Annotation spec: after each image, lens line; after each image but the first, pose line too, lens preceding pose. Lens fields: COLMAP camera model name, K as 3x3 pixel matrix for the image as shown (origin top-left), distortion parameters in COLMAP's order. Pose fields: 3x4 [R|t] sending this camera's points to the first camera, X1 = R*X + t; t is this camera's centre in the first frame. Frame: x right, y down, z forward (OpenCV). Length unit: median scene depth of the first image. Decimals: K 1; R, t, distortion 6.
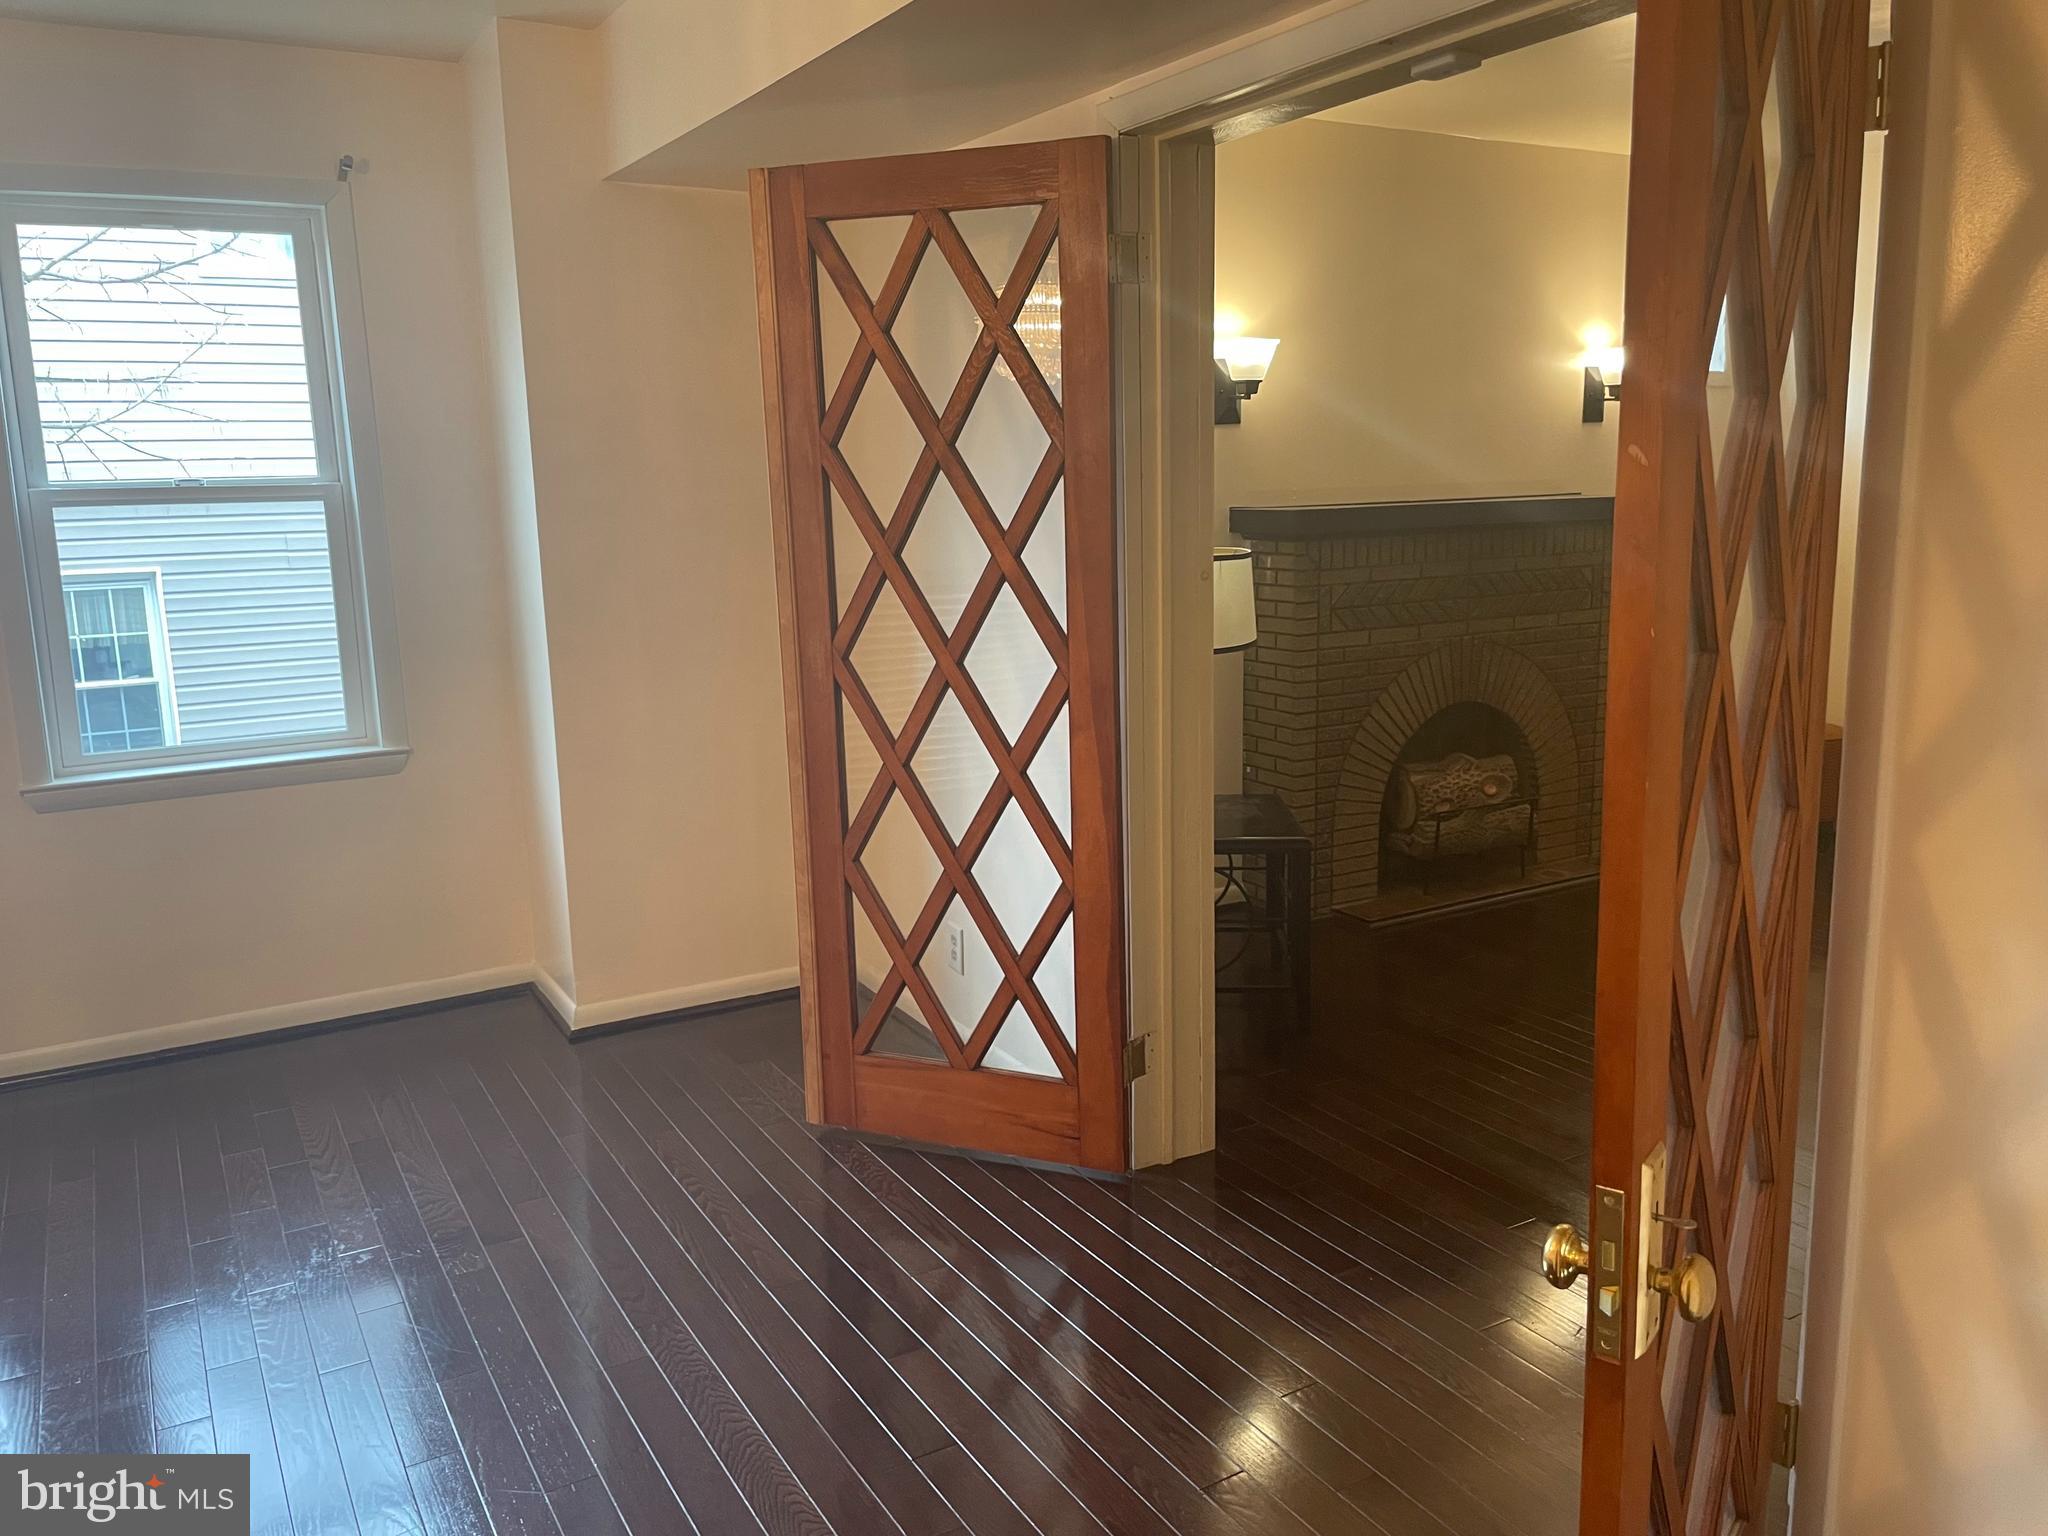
lens RADIAL K [[1577.7, 0, 1024.0], [0, 1577.7, 768.0], [0, 0, 1]] dist [0.113120, -0.169892]
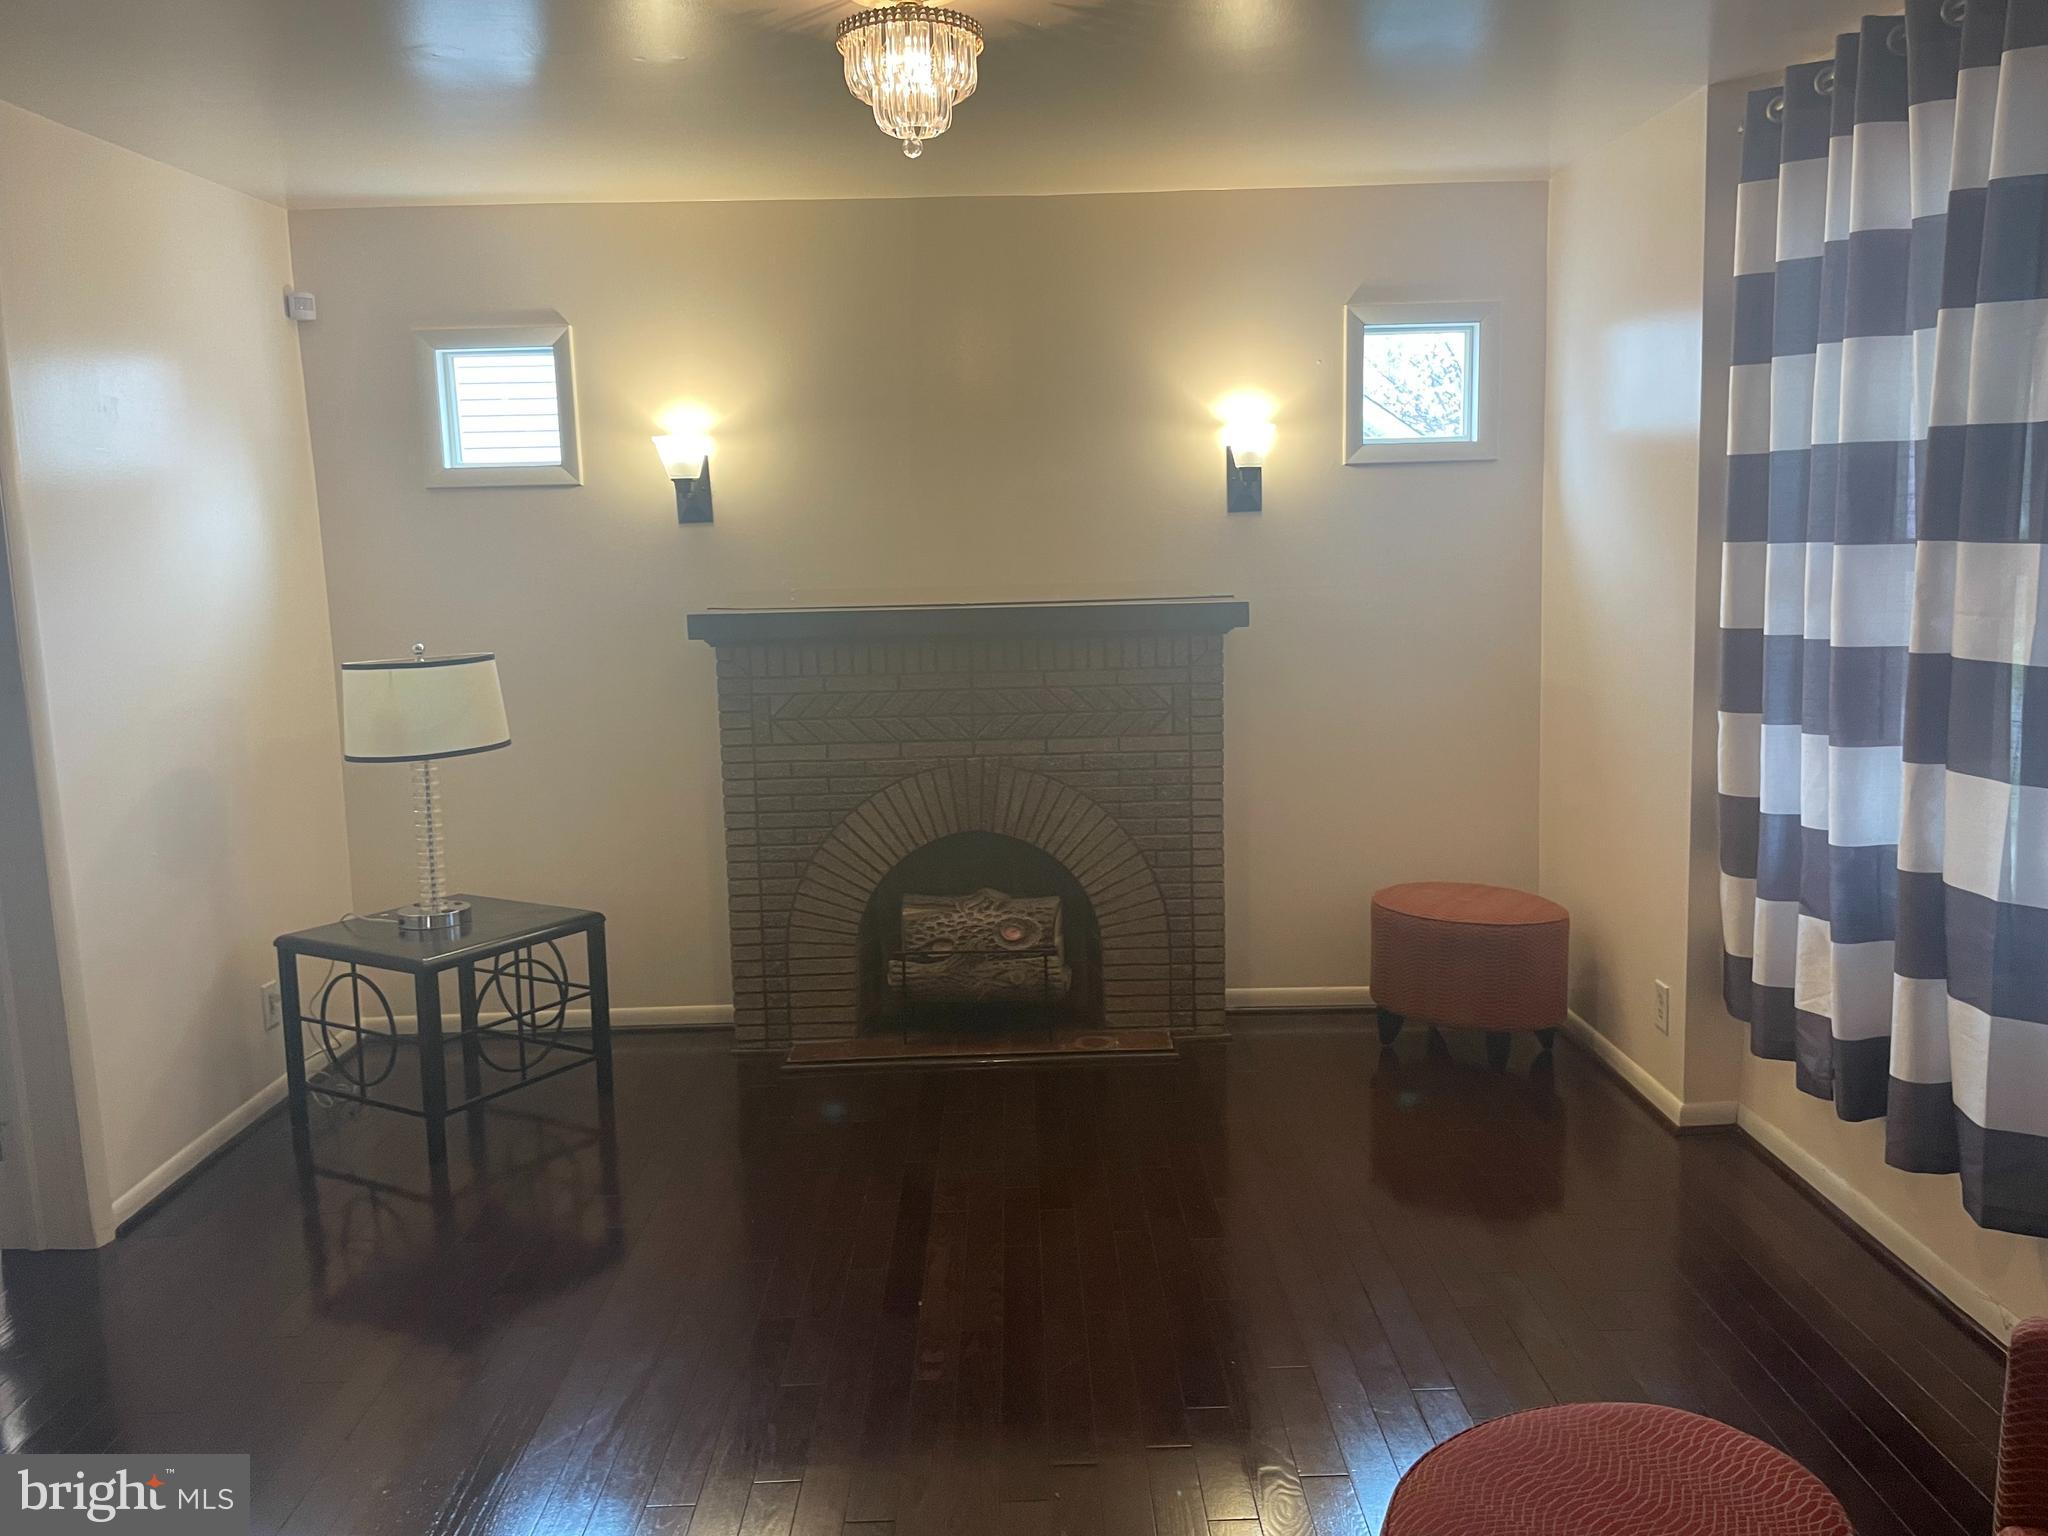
lens RADIAL K [[1577.7, 0, 1024.0], [0, 1577.7, 768.0], [0, 0, 1]] dist [0.113120, -0.169892]
pose [[0.871350, 0.064166, -0.486449, 0.677443], [-0.083426, 0.996351, -0.018012, -0.058949], [0.483518, 0.056278, 0.873523, 0.228293]]
